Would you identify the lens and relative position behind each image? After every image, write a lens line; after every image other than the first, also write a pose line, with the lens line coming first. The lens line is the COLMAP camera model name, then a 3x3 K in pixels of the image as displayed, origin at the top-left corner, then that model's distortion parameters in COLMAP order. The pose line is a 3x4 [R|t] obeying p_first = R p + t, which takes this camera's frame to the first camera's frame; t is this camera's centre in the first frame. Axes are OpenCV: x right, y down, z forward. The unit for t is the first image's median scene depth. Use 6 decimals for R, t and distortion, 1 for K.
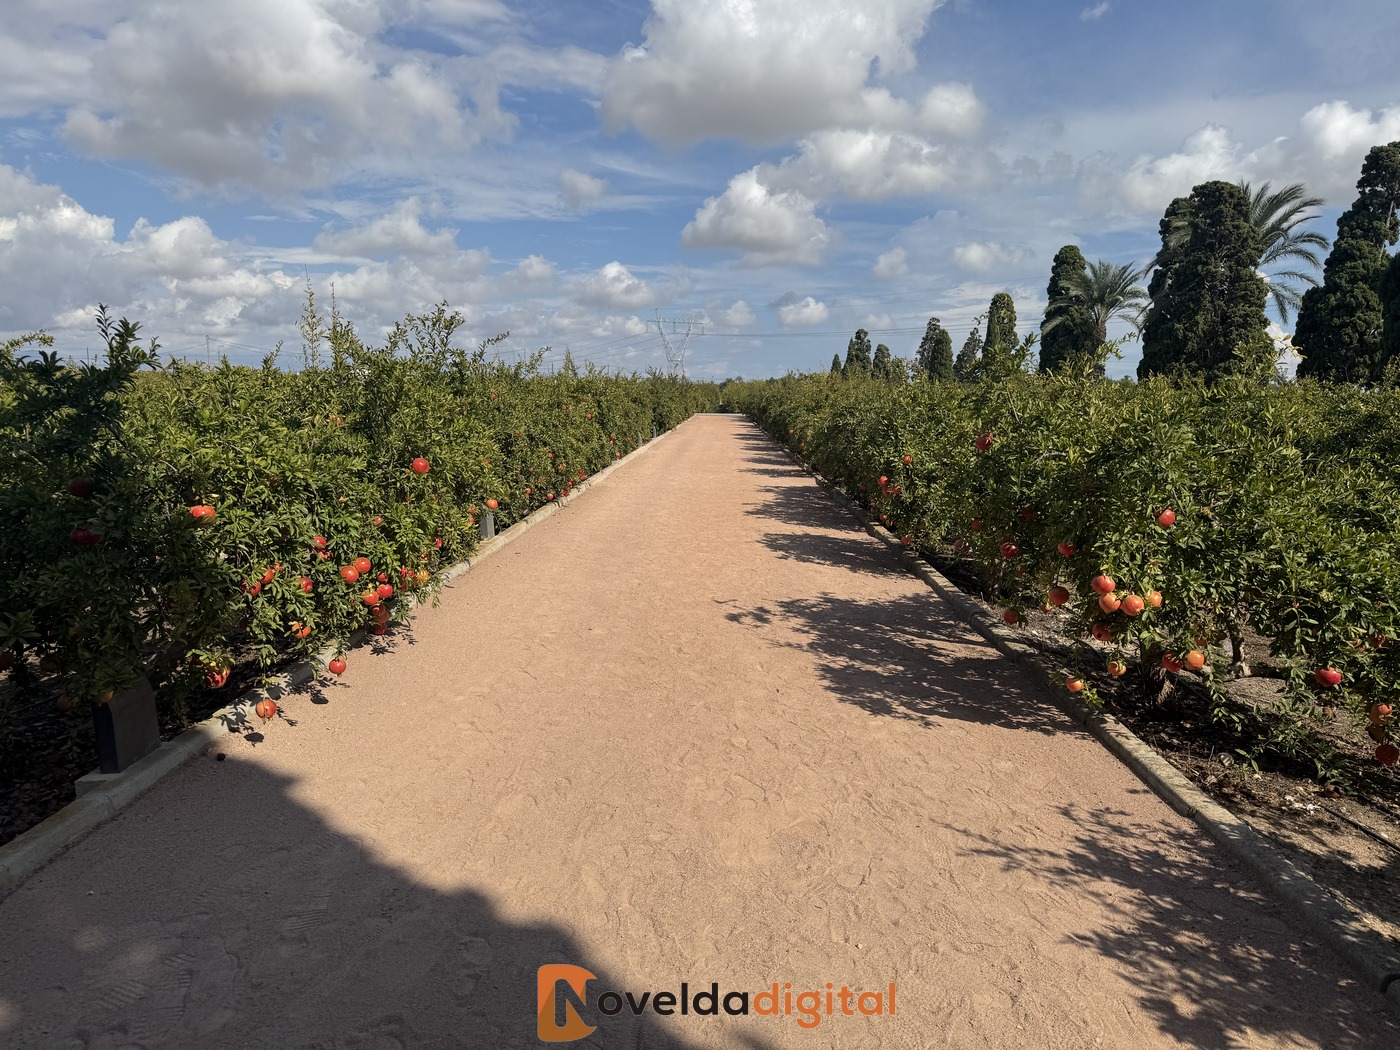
lens RADIAL K [[970.2, 0, 702.8], [0, 970.2, 520.0], [0, 0, 1]] dist [0.024988, -0.020094]
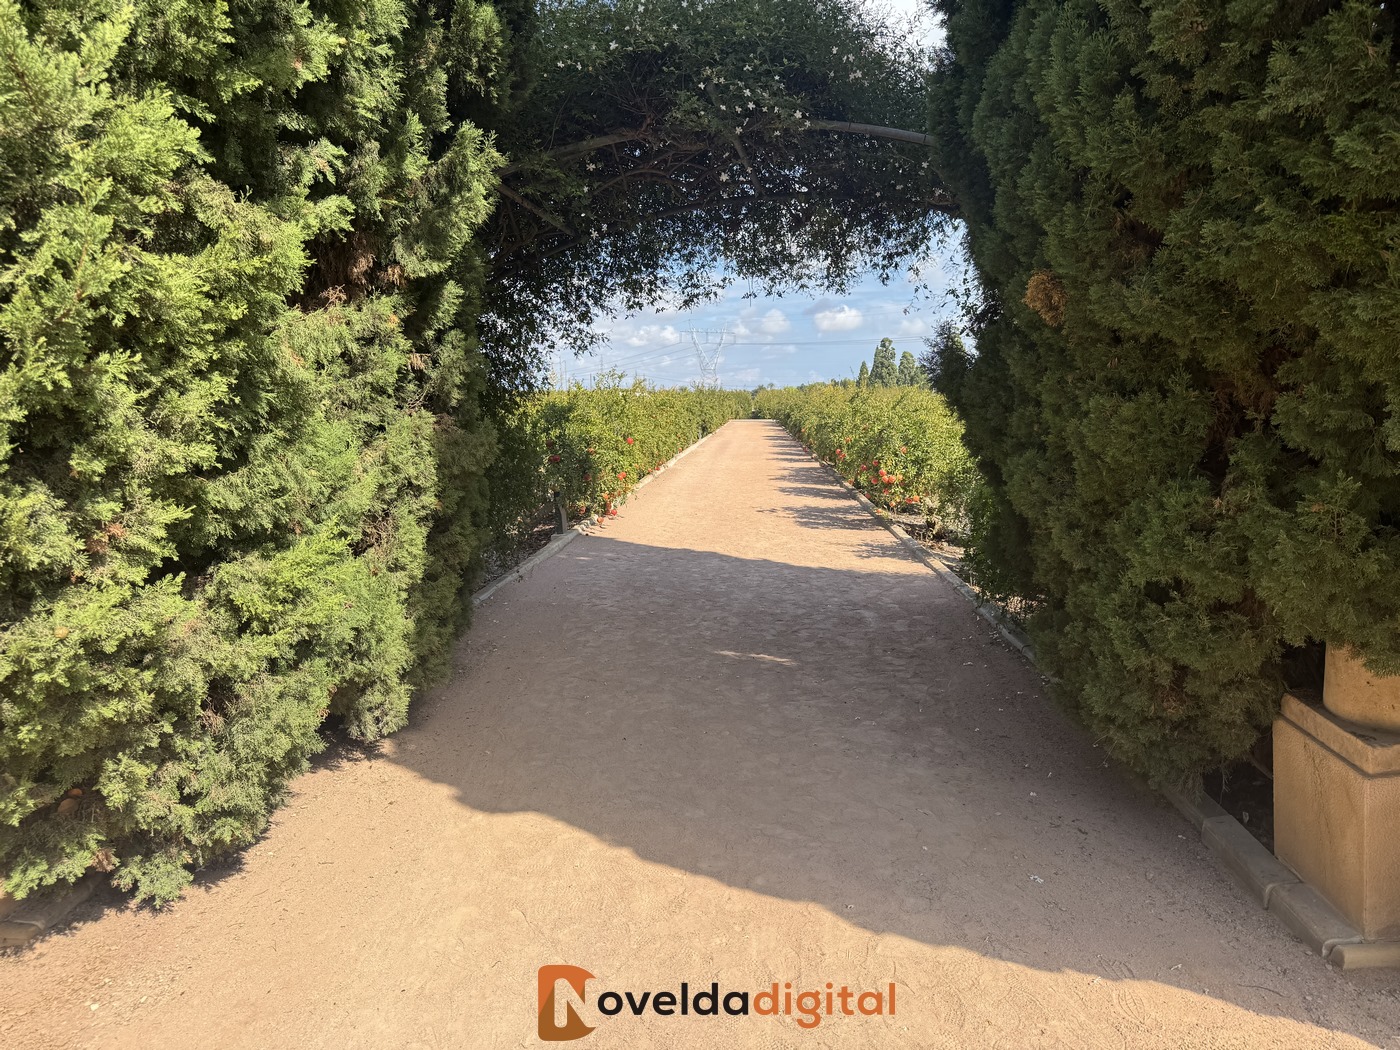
lens RADIAL K [[970.2, 0, 698.8], [0, 970.2, 530.5], [0, 0, 1]] dist [0.024988, -0.020094]
pose [[0.999238, -0.008093, -0.038183, -0.004286], [0.008236, 0.999960, 0.003613, 0.025396], [0.038152, -0.003924, 0.999264, -0.221107]]
